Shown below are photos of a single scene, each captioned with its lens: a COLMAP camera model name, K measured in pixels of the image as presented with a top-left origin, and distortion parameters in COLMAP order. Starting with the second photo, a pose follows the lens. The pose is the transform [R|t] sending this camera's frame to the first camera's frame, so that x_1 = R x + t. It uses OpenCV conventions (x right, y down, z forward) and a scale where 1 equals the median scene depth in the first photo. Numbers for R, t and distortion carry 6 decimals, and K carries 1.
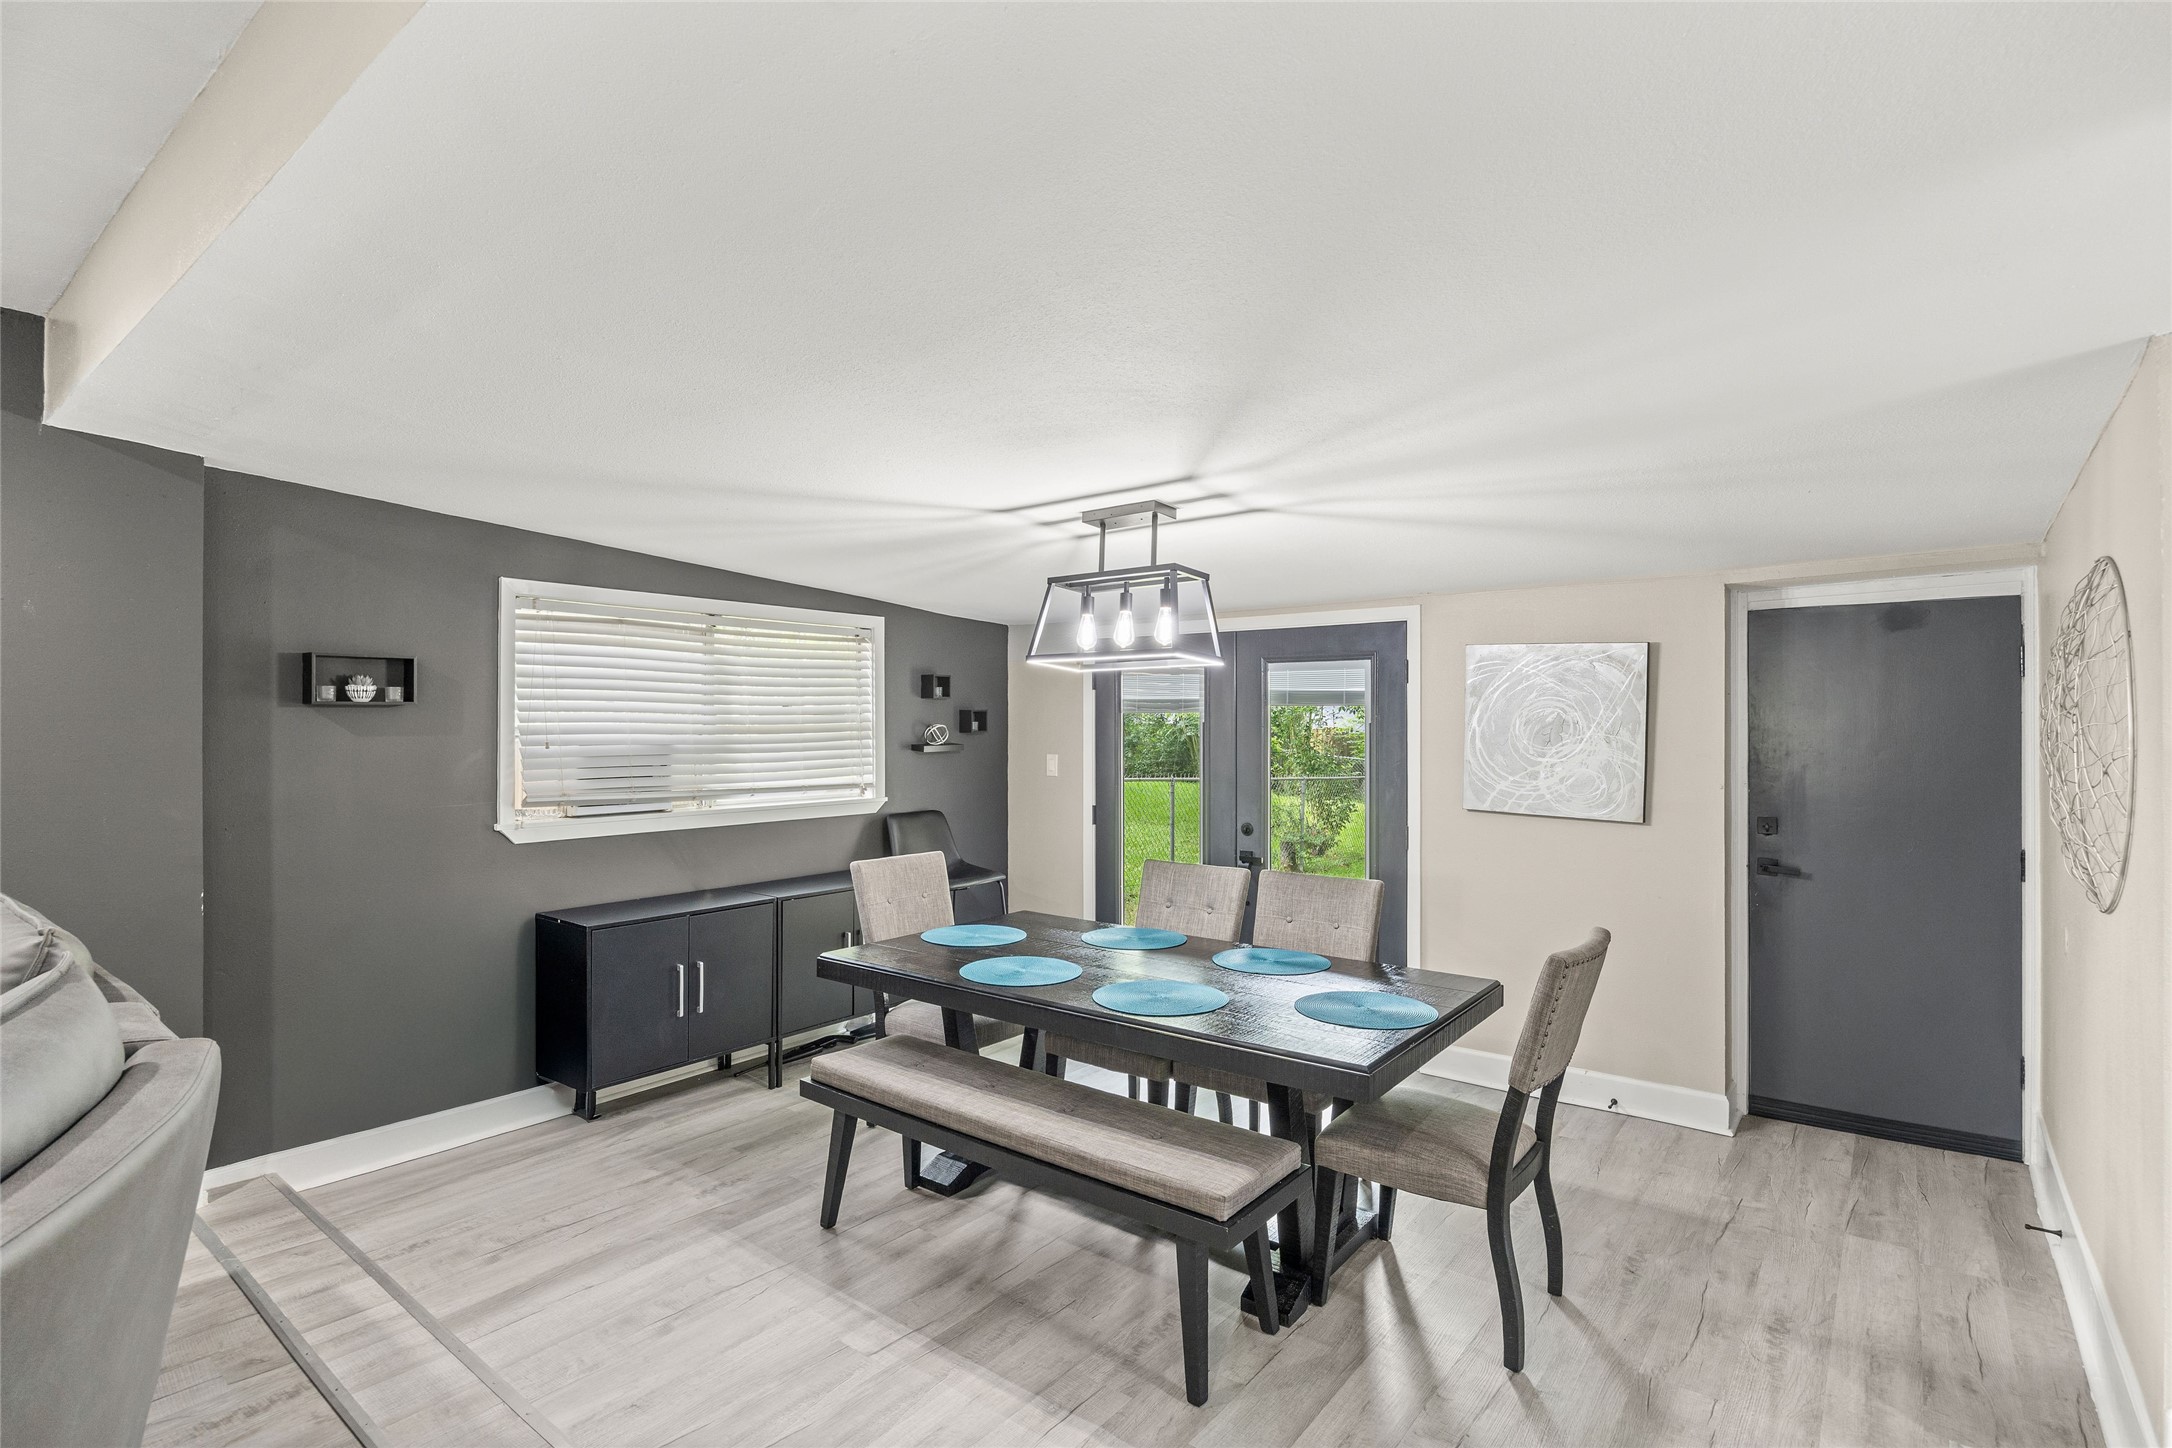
lens RADIAL K [[1046.6, 0, 1099.1], [0, 1046.6, 720.7], [0, 0, 1]] dist [-0.004808, -0.000281]
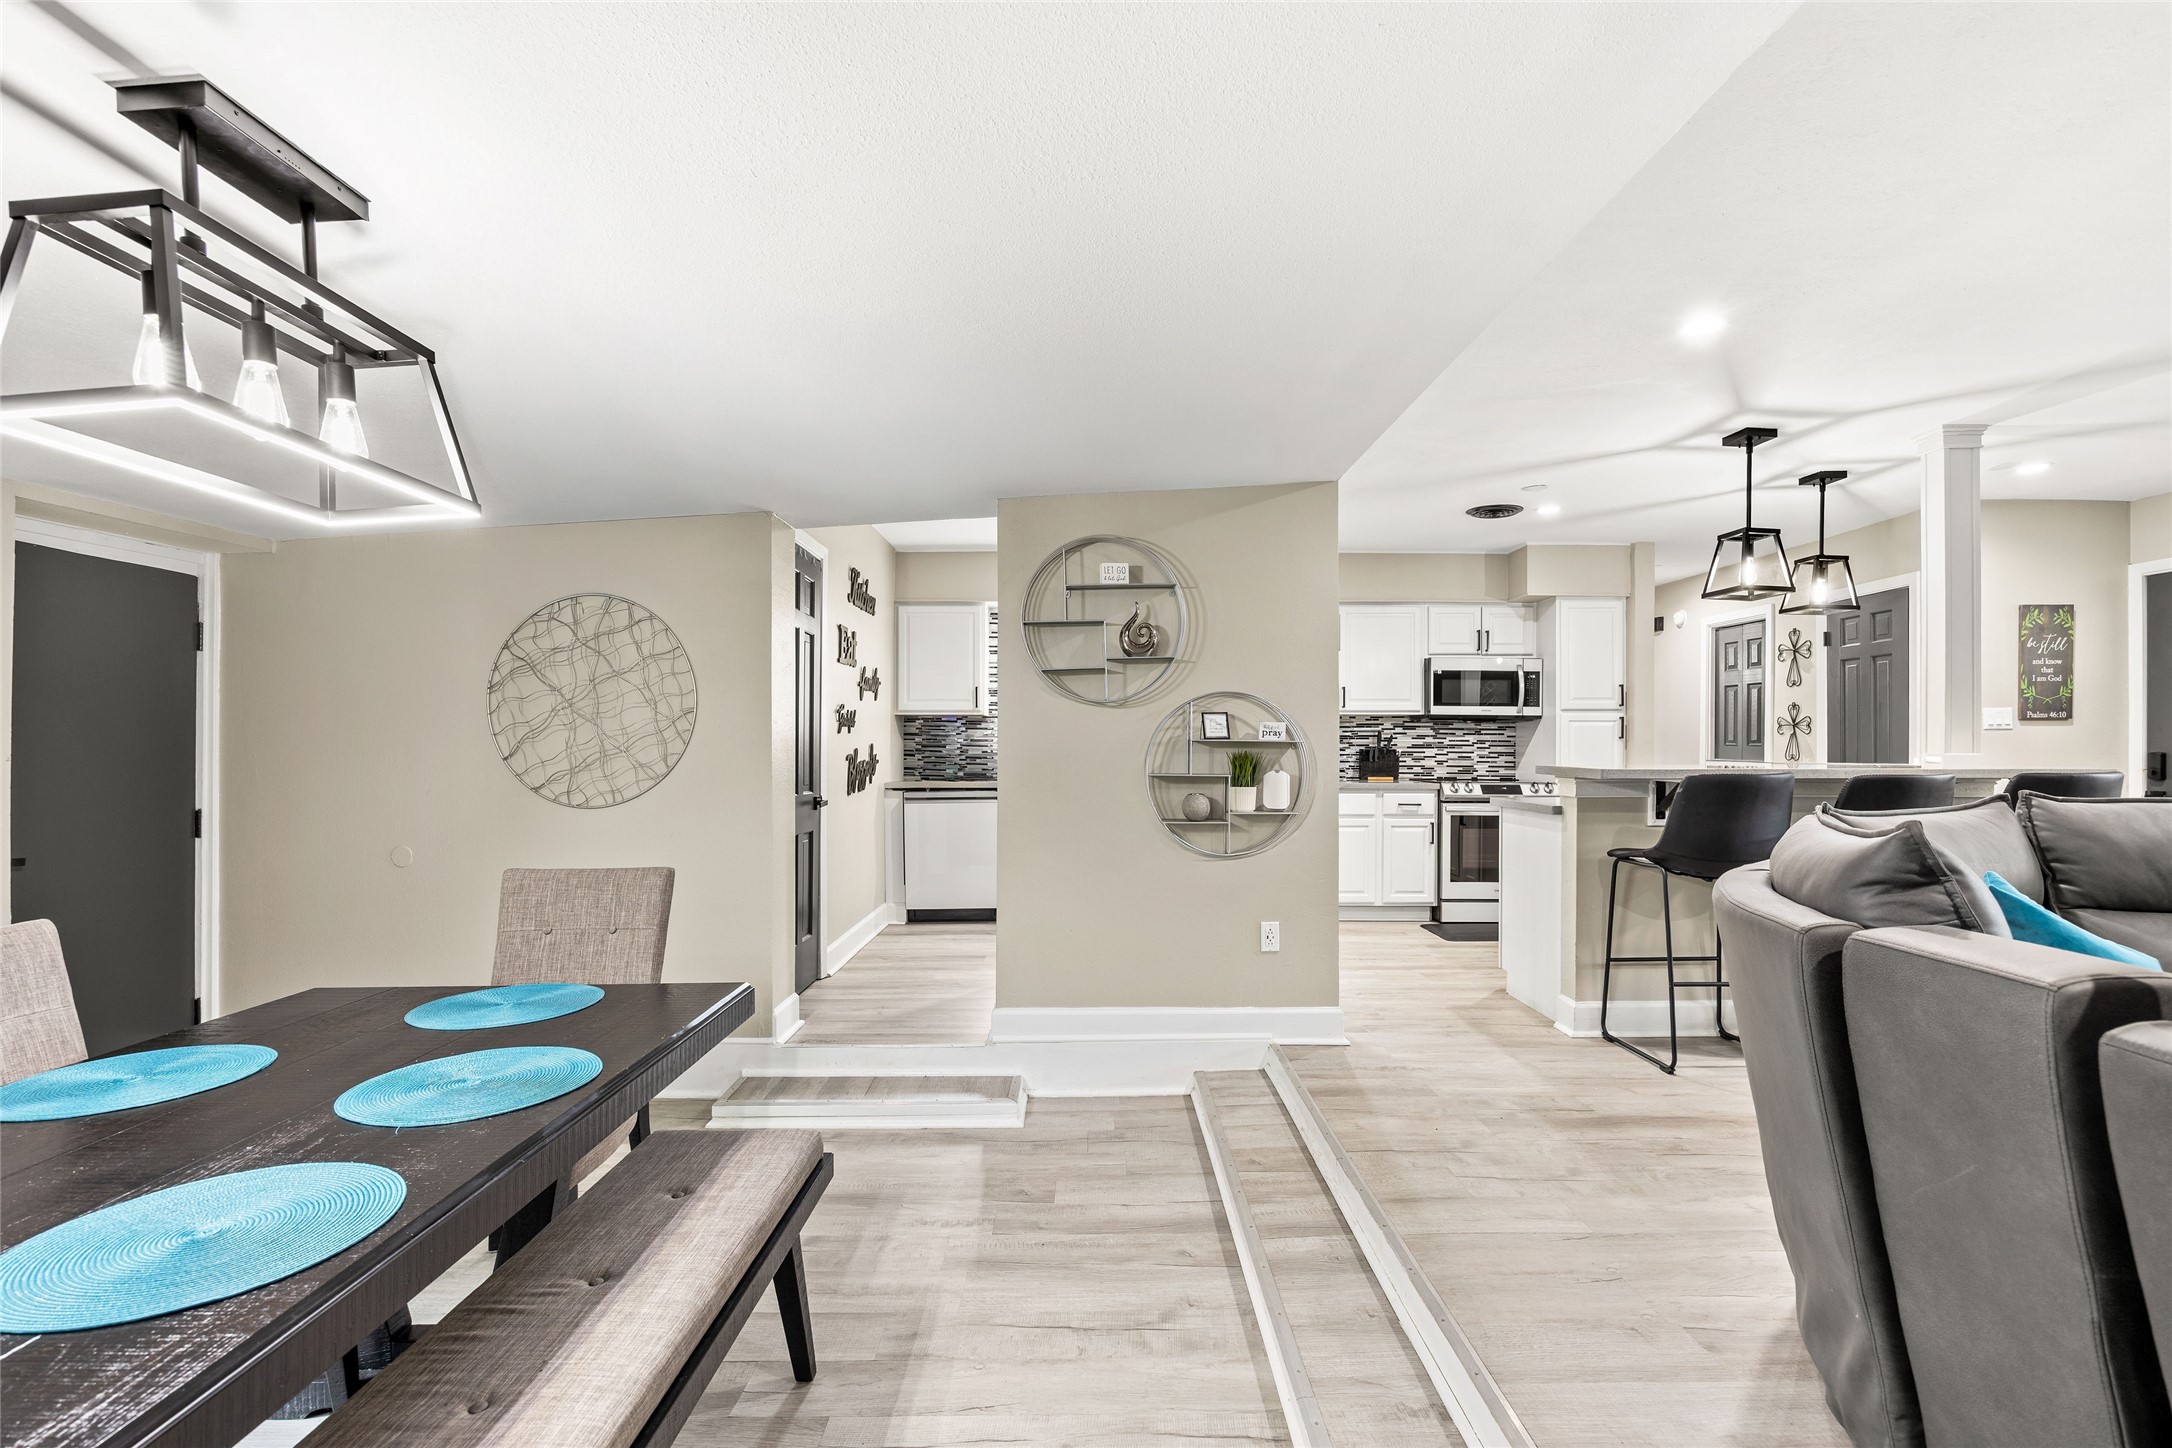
lens RADIAL K [[961.5, 0, 1098.5], [0, 961.5, 742.9], [0, 0, 1]] dist [-0.014585, -0.000005]
pose [[-0.615779, 0.005335, 0.787901, -0.441284], [-0.001423, 0.999968, -0.007882, 0.054592], [-0.787918, -0.005975, -0.615751, 0.790136]]
